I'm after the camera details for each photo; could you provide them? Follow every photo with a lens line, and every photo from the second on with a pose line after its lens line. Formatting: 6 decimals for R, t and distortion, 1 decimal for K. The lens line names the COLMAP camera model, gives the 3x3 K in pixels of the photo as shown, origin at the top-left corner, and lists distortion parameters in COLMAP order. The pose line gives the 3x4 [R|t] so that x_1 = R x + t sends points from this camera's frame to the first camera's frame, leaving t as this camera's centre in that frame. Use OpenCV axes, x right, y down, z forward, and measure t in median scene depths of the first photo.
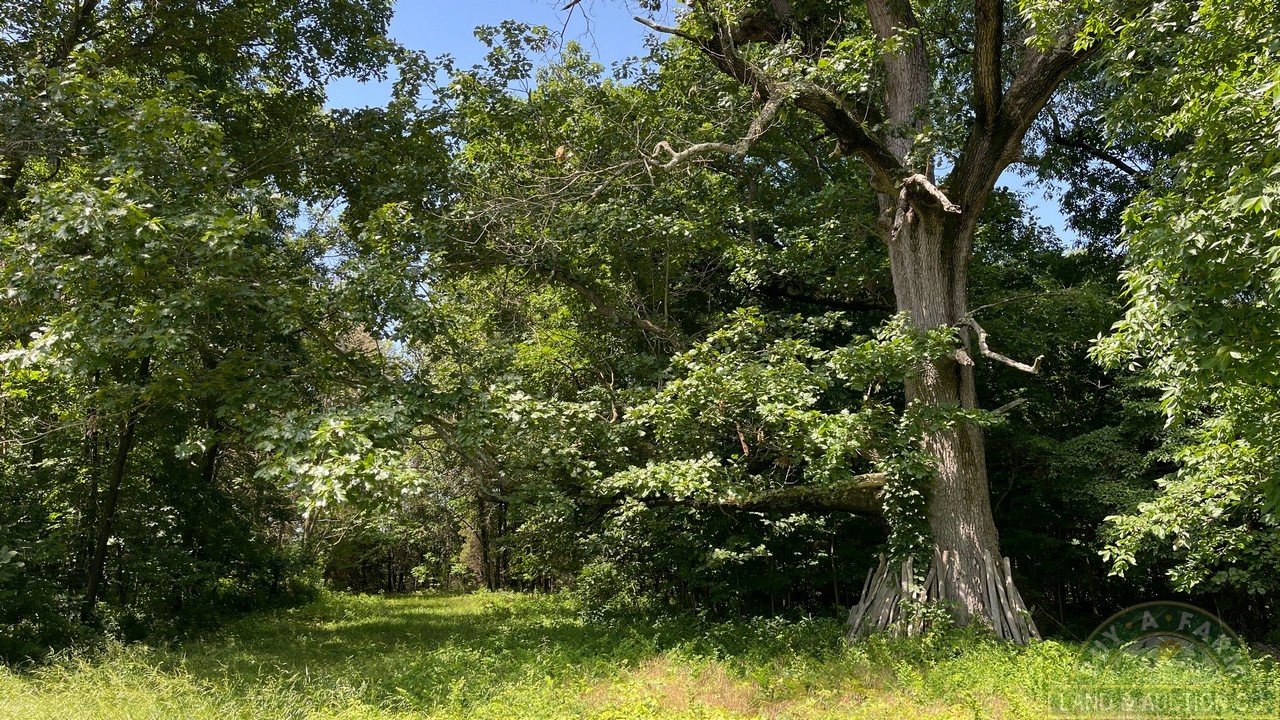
lens RADIAL K [[925.4, 0, 643.9], [0, 925.4, 362.8], [0, 0, 1]] dist [0.004068, 0.000818]
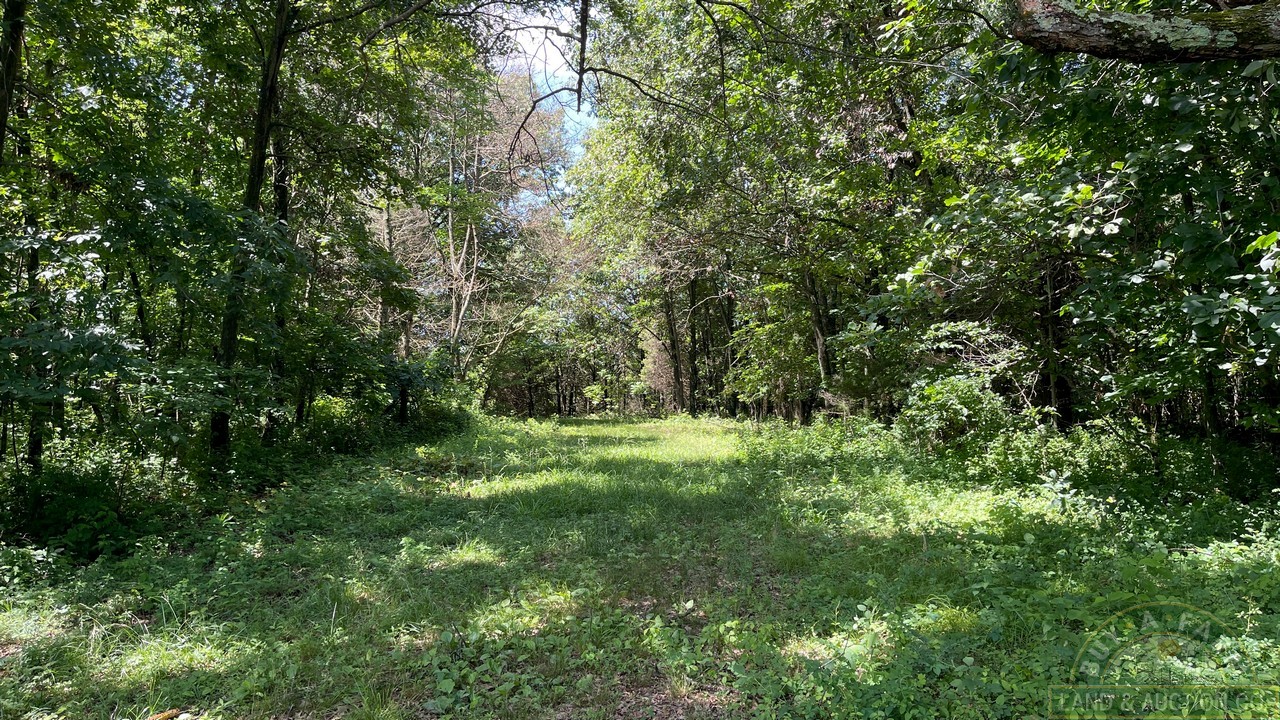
lens RADIAL K [[925.4, 0, 638.7], [0, 925.4, 359.9], [0, 0, 1]] dist [0.004068, 0.000818]
pose [[0.985868, -0.004104, -0.167476, -0.063190], [0.034973, 0.982714, 0.181795, 0.047345], [0.163835, -0.185083, 0.968970, 0.203965]]
